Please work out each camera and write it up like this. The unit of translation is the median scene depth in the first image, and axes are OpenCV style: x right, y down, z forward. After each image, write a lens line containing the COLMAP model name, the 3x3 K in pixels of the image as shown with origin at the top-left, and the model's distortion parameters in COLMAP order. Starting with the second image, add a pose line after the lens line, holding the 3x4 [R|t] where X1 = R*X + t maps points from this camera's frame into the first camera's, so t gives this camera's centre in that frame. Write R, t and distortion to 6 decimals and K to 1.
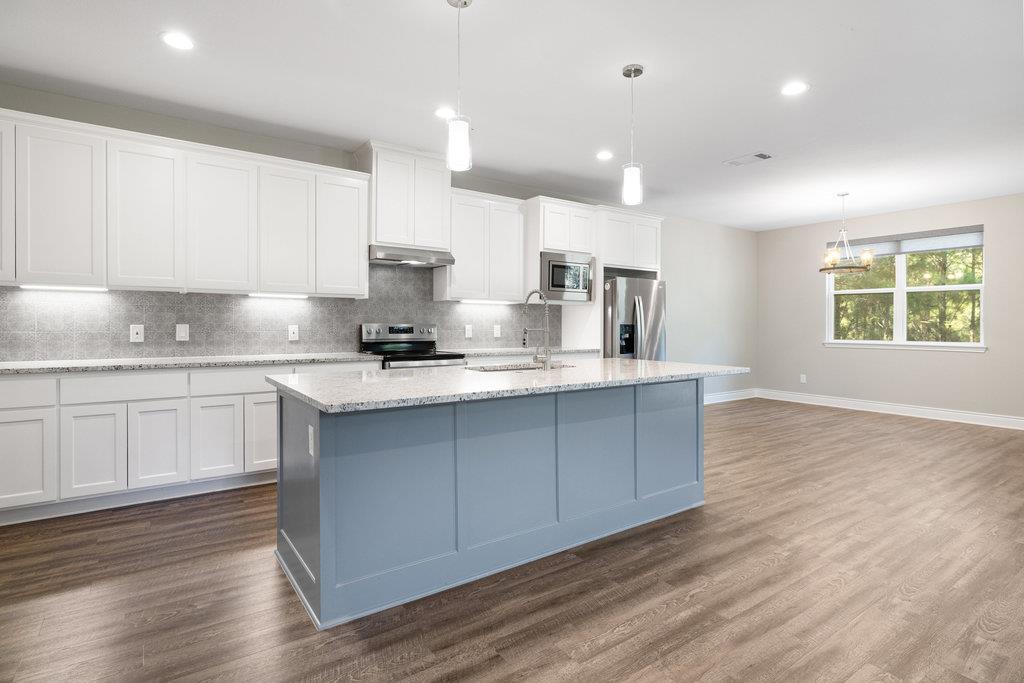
lens RADIAL K [[520.2, 0, 505.8], [0, 520.2, 315.4], [0, 0, 1]] dist [-0.005347, 0.003793]
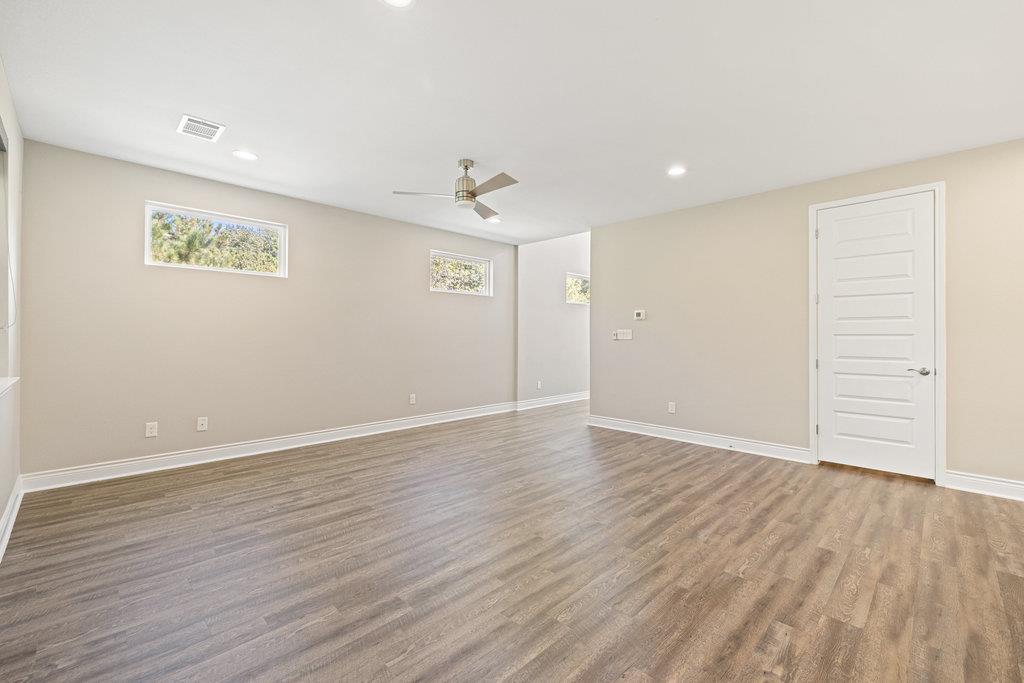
lens RADIAL K [[438.7, 0, 511.0], [0, 438.7, 326.7], [0, 0, 1]] dist [0.004395, -0.001074]
pose [[-0.984902, -0.016326, -0.172341, 0.807273], [-0.009734, 0.999191, -0.039026, 0.016504], [0.172839, -0.036760, -0.984264, 0.906198]]
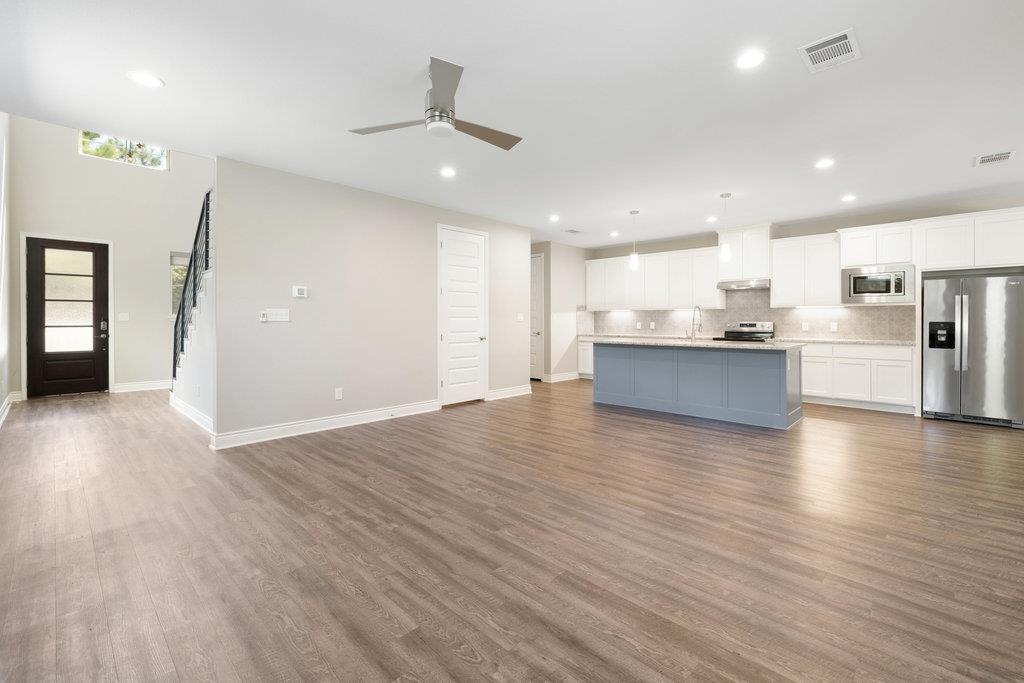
lens RADIAL K [[438.7, 0, 517.2], [0, 438.7, 316.6], [0, 0, 1]] dist [0.004395, -0.001074]
pose [[0.201288, -0.015179, -0.979415, 1.440246], [0.014540, 0.999816, -0.012507, 0.007254], [0.979424, -0.011724, 0.201471, -0.102743]]
